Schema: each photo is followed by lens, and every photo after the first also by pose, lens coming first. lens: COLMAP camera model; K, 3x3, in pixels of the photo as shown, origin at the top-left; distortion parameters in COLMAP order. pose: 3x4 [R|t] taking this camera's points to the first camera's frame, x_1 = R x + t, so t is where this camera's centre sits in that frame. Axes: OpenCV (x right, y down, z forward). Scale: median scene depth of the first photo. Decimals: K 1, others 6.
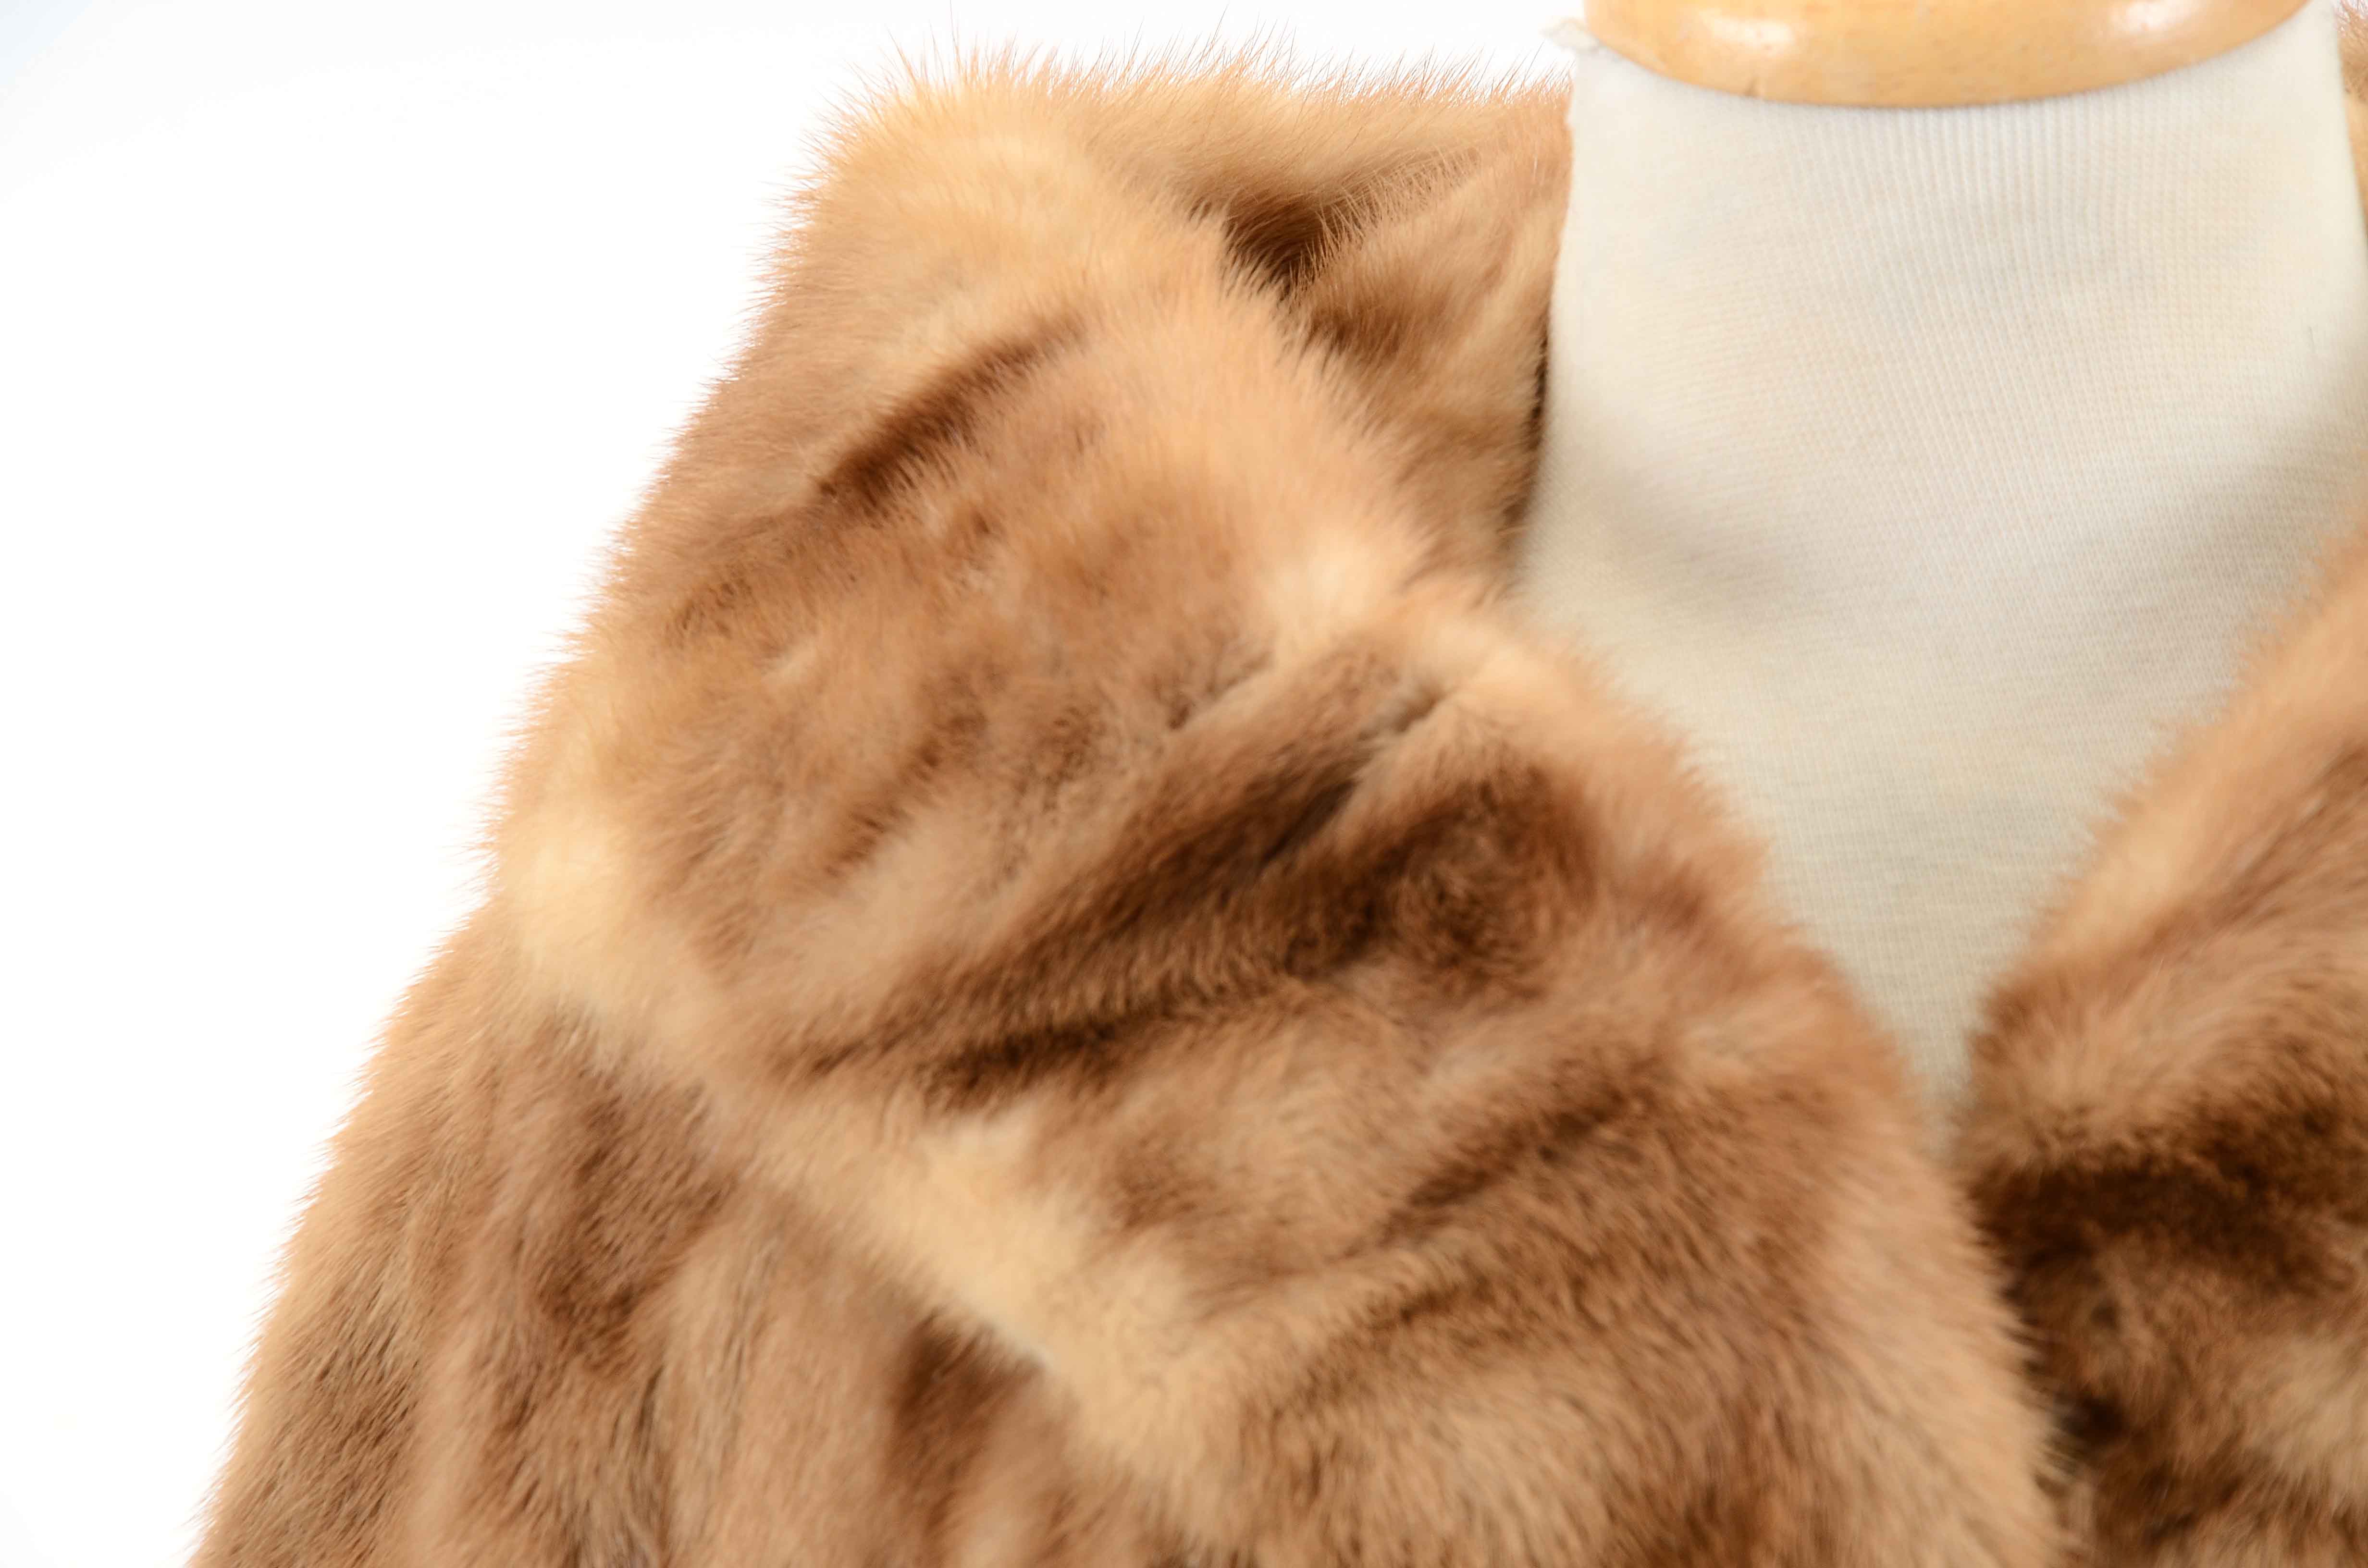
lens RADIAL K [[9433.0, 0, 1174.0], [0, 9433.0, 789.2], [0, 0, 1]] dist [1.065068, 0.000000]
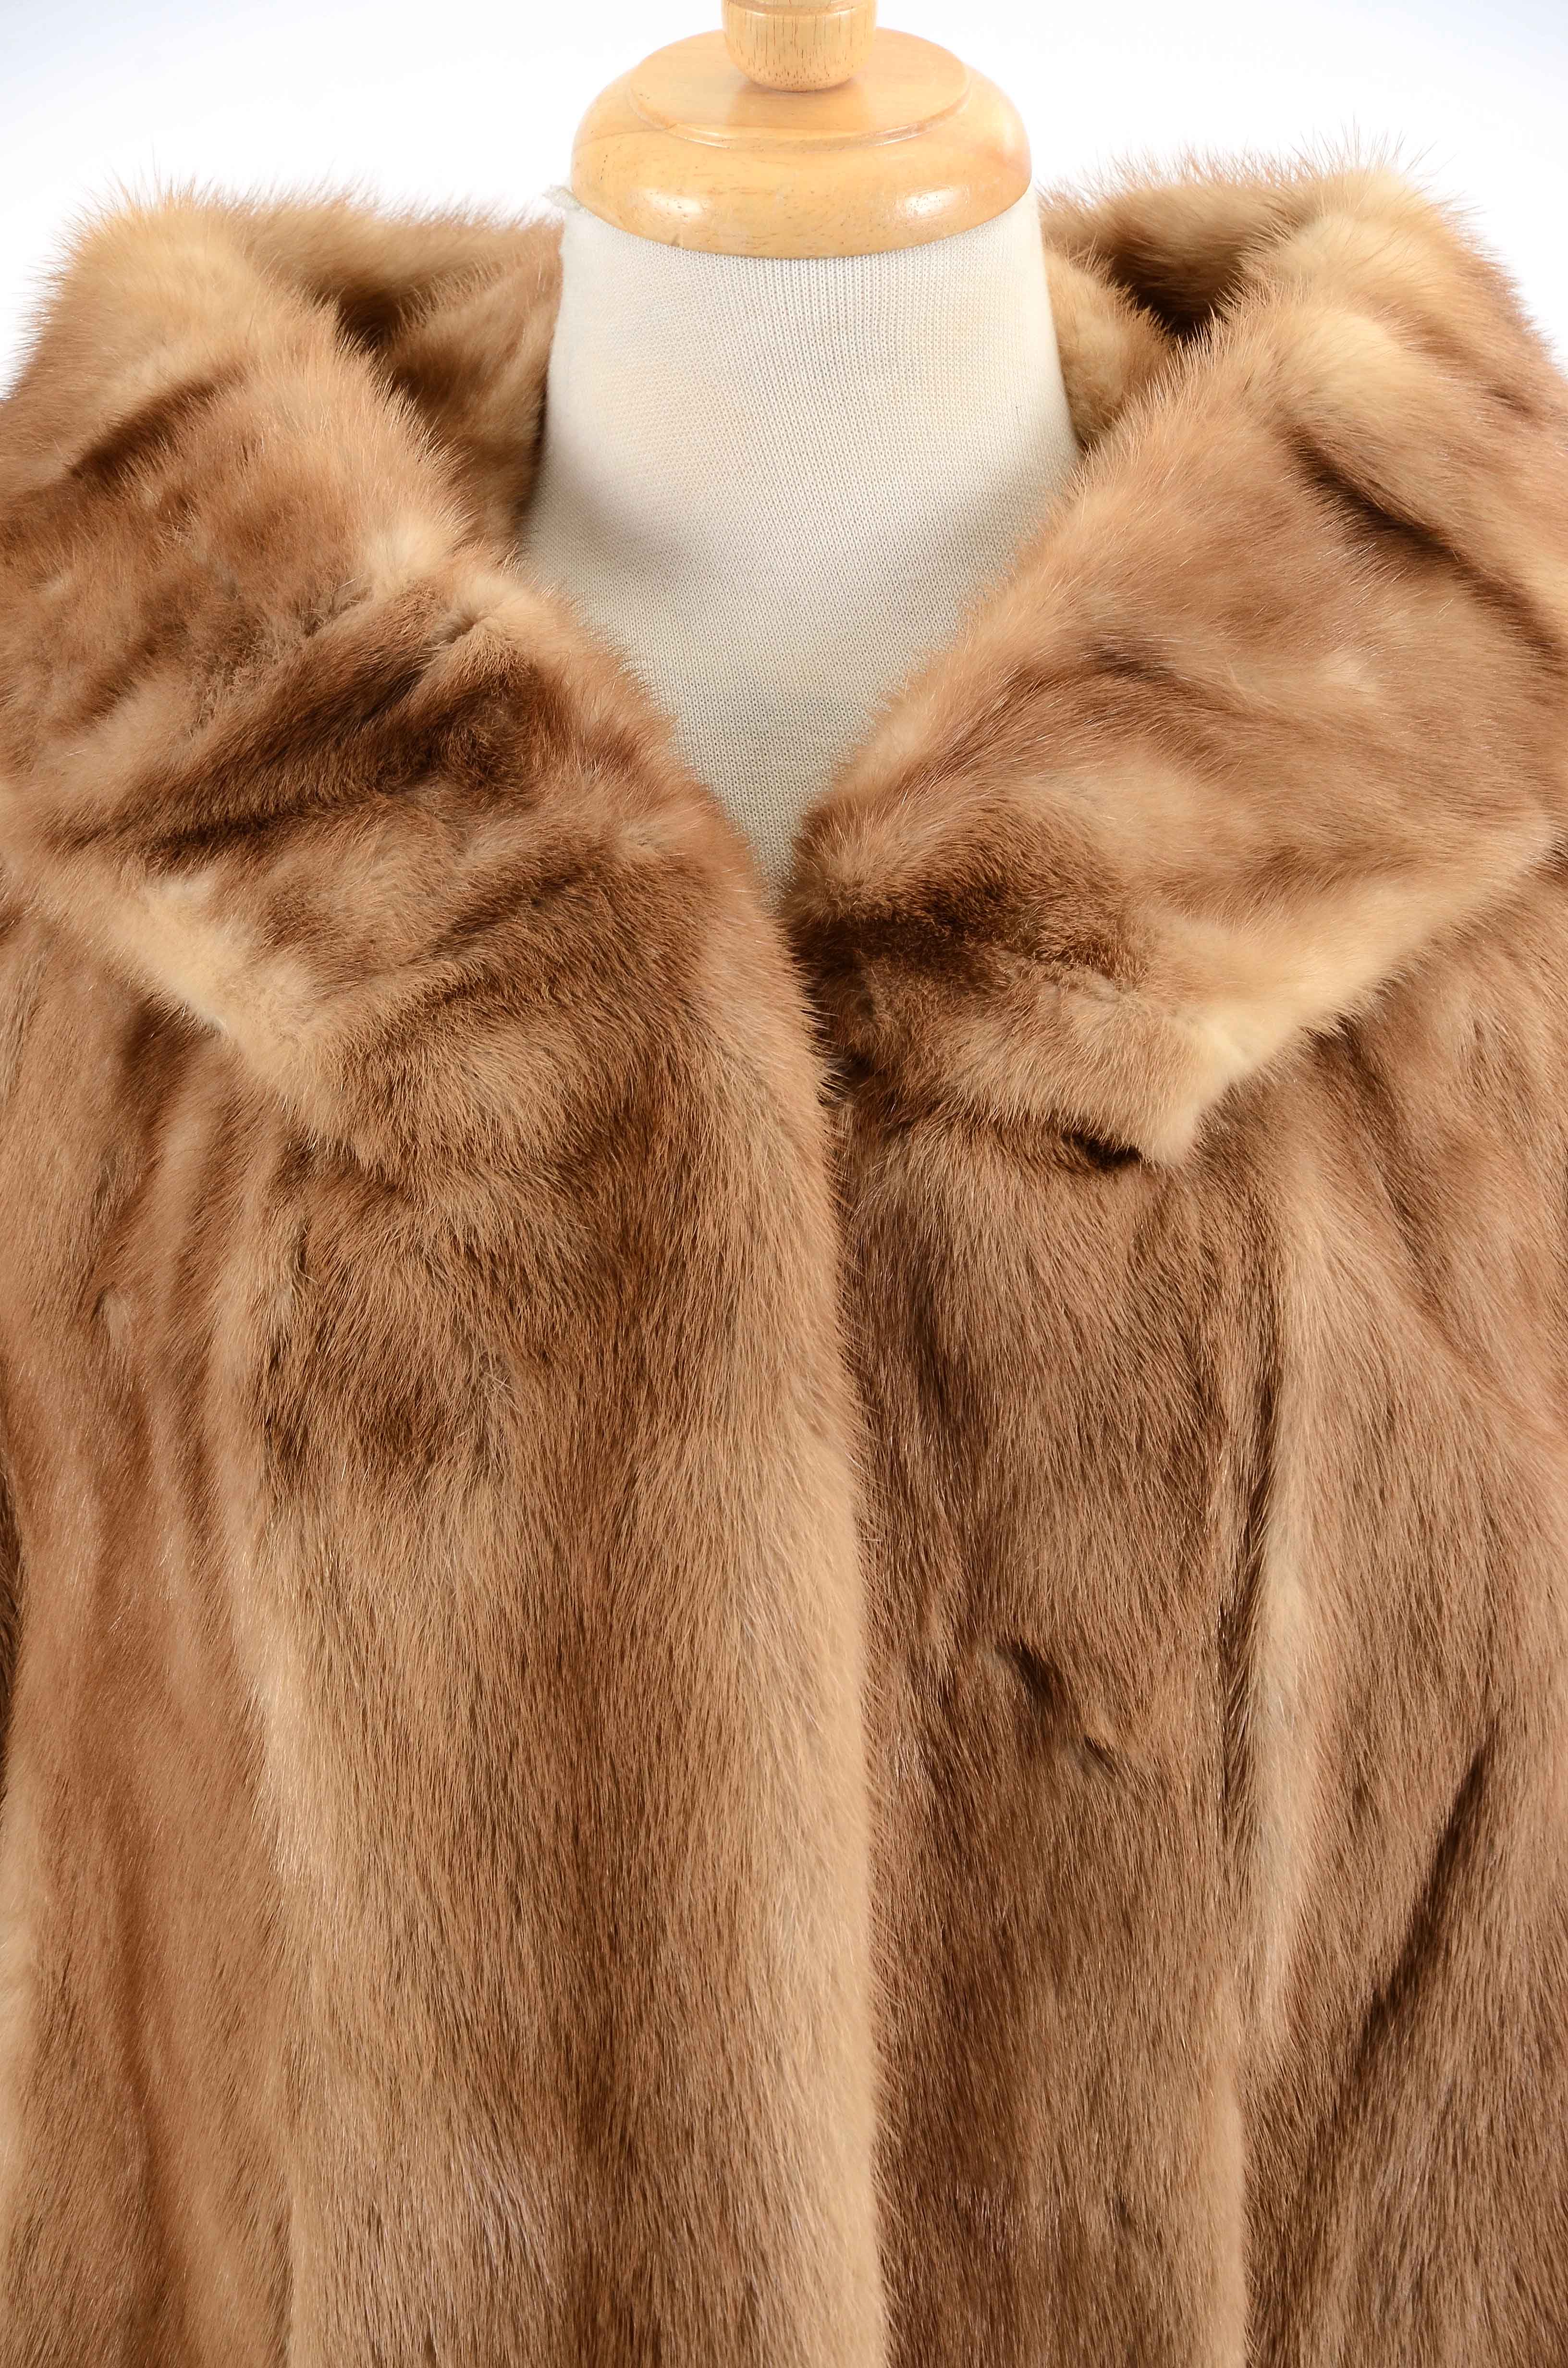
lens RADIAL K [[9796.1, 0, 802.1], [0, 9796.1, 1318.4], [0, 0, 1]] dist [1.311027, 0.000000]
pose [[0.997410, 0.023343, 0.068037, -0.028211], [-0.026515, 0.998585, 0.046090, 0.030224], [-0.066865, -0.047774, 0.996618, -0.691436]]
